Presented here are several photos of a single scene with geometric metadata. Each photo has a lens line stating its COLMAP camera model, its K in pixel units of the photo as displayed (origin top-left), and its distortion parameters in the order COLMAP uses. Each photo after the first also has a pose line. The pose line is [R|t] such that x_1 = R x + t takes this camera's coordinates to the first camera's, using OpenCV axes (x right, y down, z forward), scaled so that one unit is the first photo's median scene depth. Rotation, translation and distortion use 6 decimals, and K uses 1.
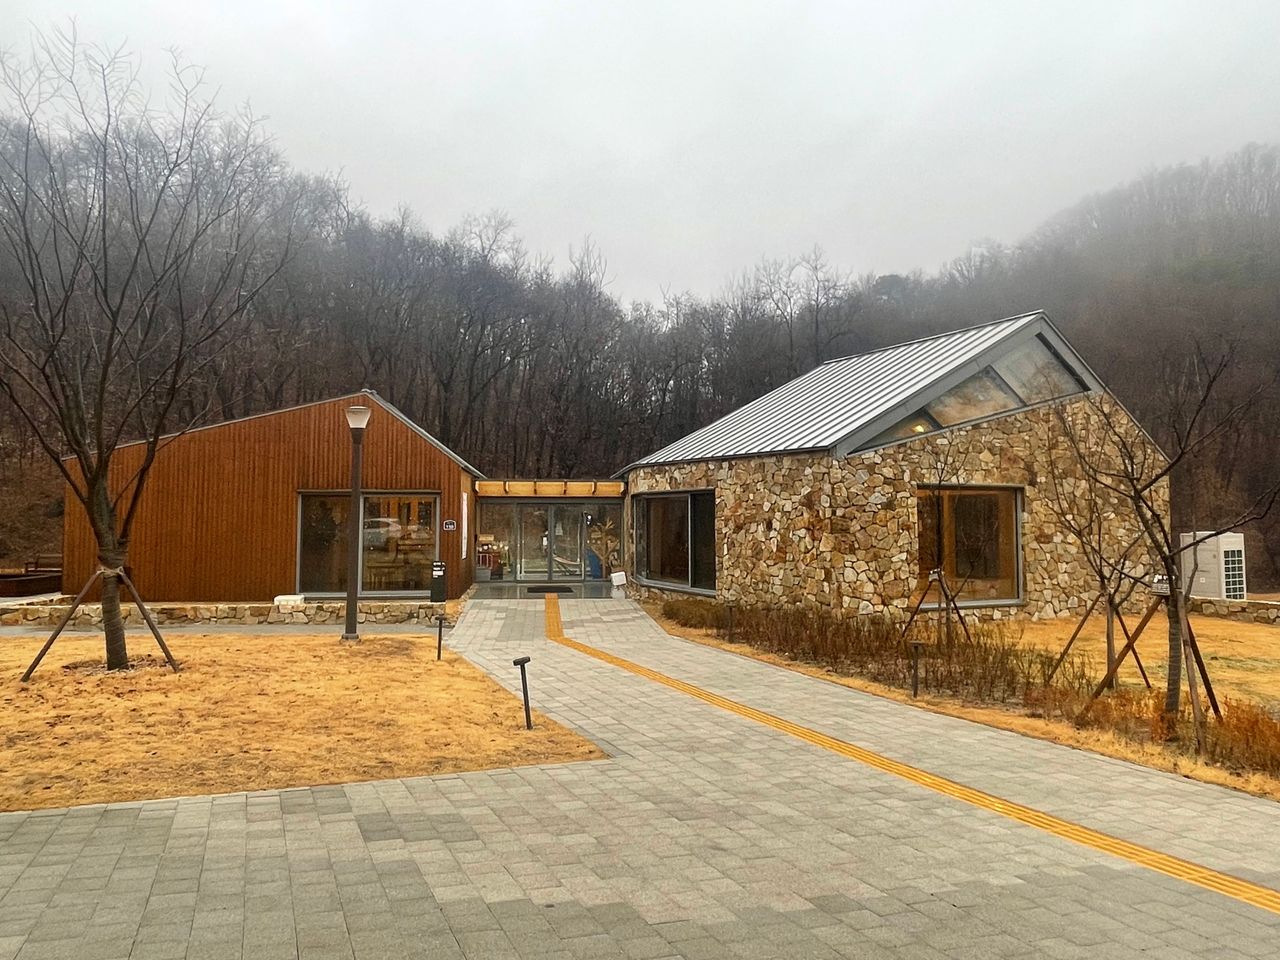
lens RADIAL K [[939.8, 0, 640.5], [0, 939.8, 478.8], [0, 0, 1]] dist [-0.028981, -0.001628]
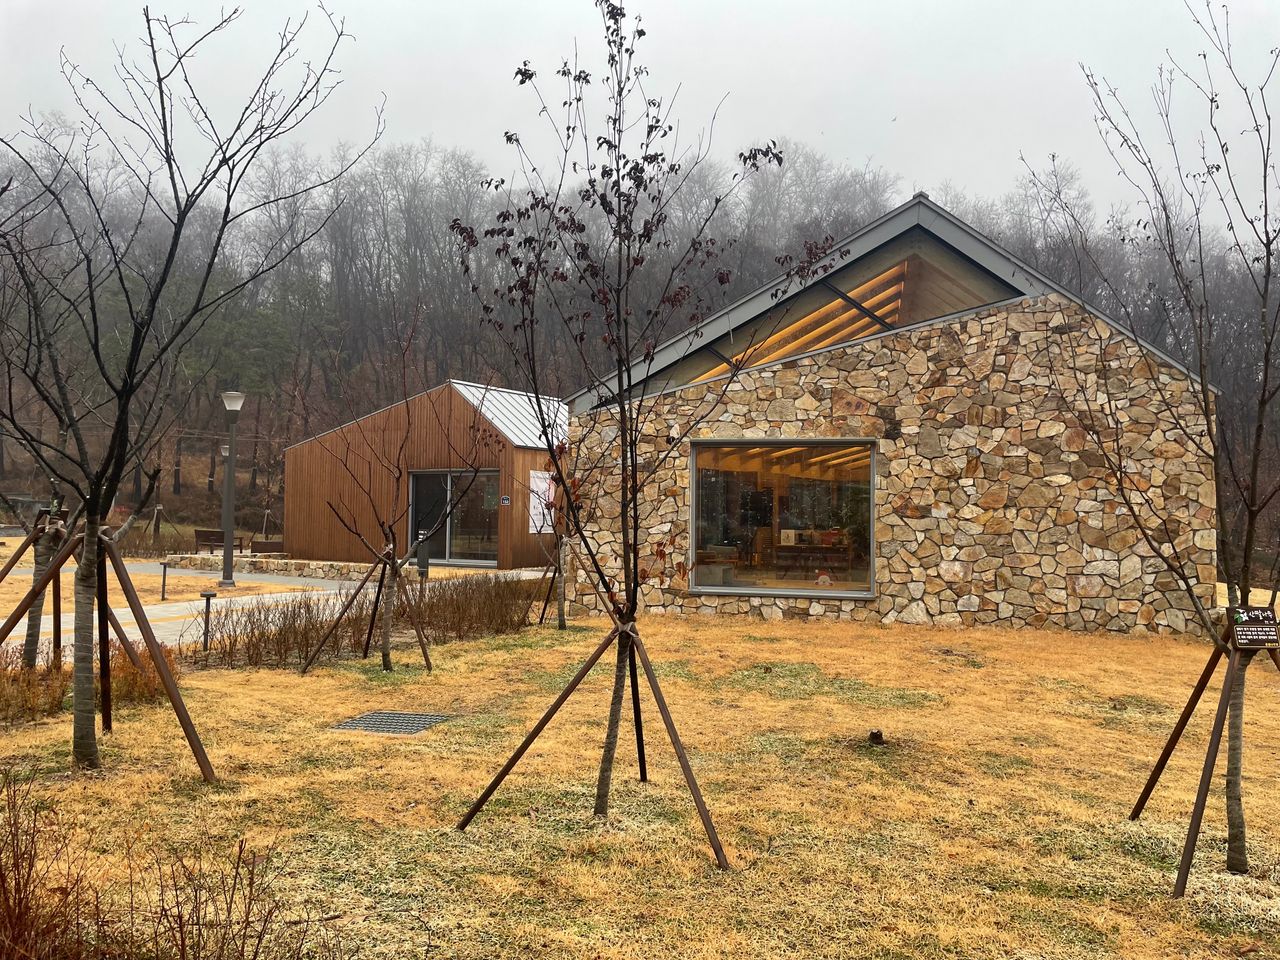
lens RADIAL K [[960.0, 0, 640.2], [0, 960.0, 484.9], [0, 0, 1]] dist [0.030422, -0.000942]
pose [[0.785478, -0.009926, -0.618811, 0.730138], [0.015350, 0.999876, 0.003445, 0.037905], [0.618700, -0.012205, 0.785533, 0.287810]]
